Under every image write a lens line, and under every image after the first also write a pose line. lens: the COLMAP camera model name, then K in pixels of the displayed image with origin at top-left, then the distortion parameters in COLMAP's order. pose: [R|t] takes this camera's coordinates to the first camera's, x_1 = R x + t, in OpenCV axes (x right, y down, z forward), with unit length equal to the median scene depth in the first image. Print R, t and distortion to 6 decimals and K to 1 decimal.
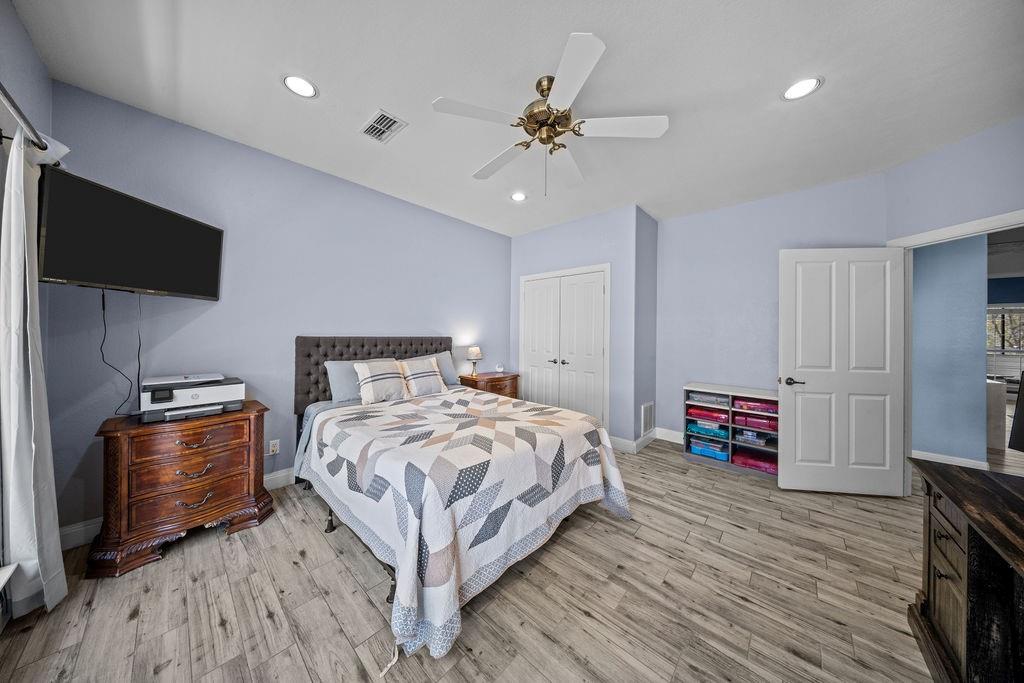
lens RADIAL K [[303.0, 0, 517.3], [0, 303.0, 332.1], [0, 0, 1]] dist [0.001288, -0.000185]
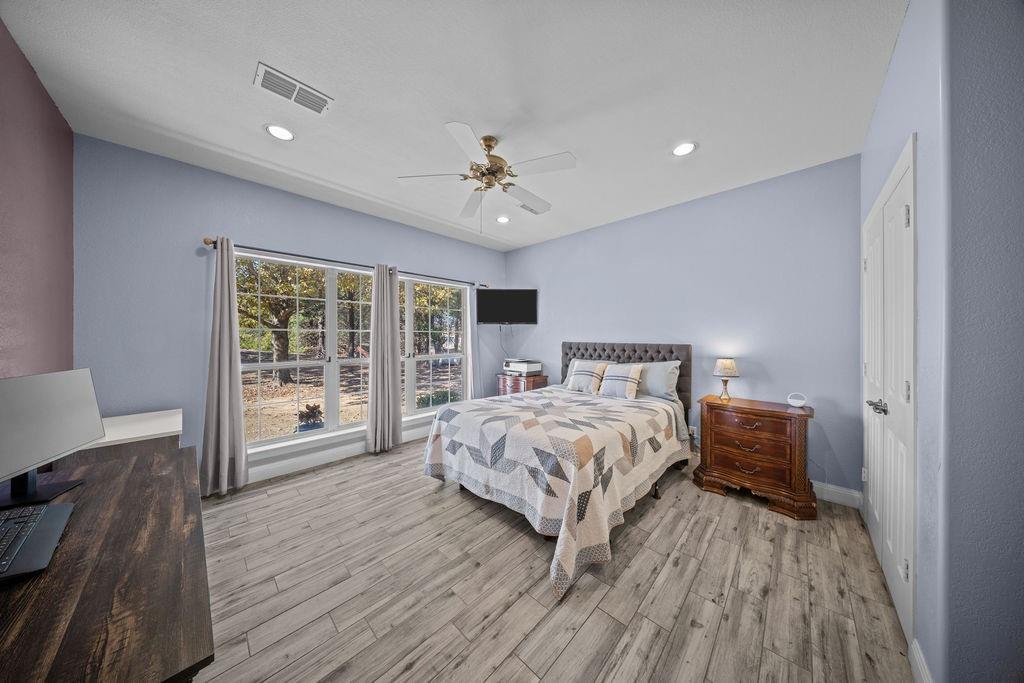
lens RADIAL K [[303.0, 0, 516.3], [0, 303.0, 340.4], [0, 0, 1]] dist [0.001288, -0.000185]
pose [[-0.018382, -0.001358, -0.999830, 1.350500], [-0.003481, 0.999993, -0.001294, 0.012768], [0.999825, 0.003457, -0.018386, 1.130367]]
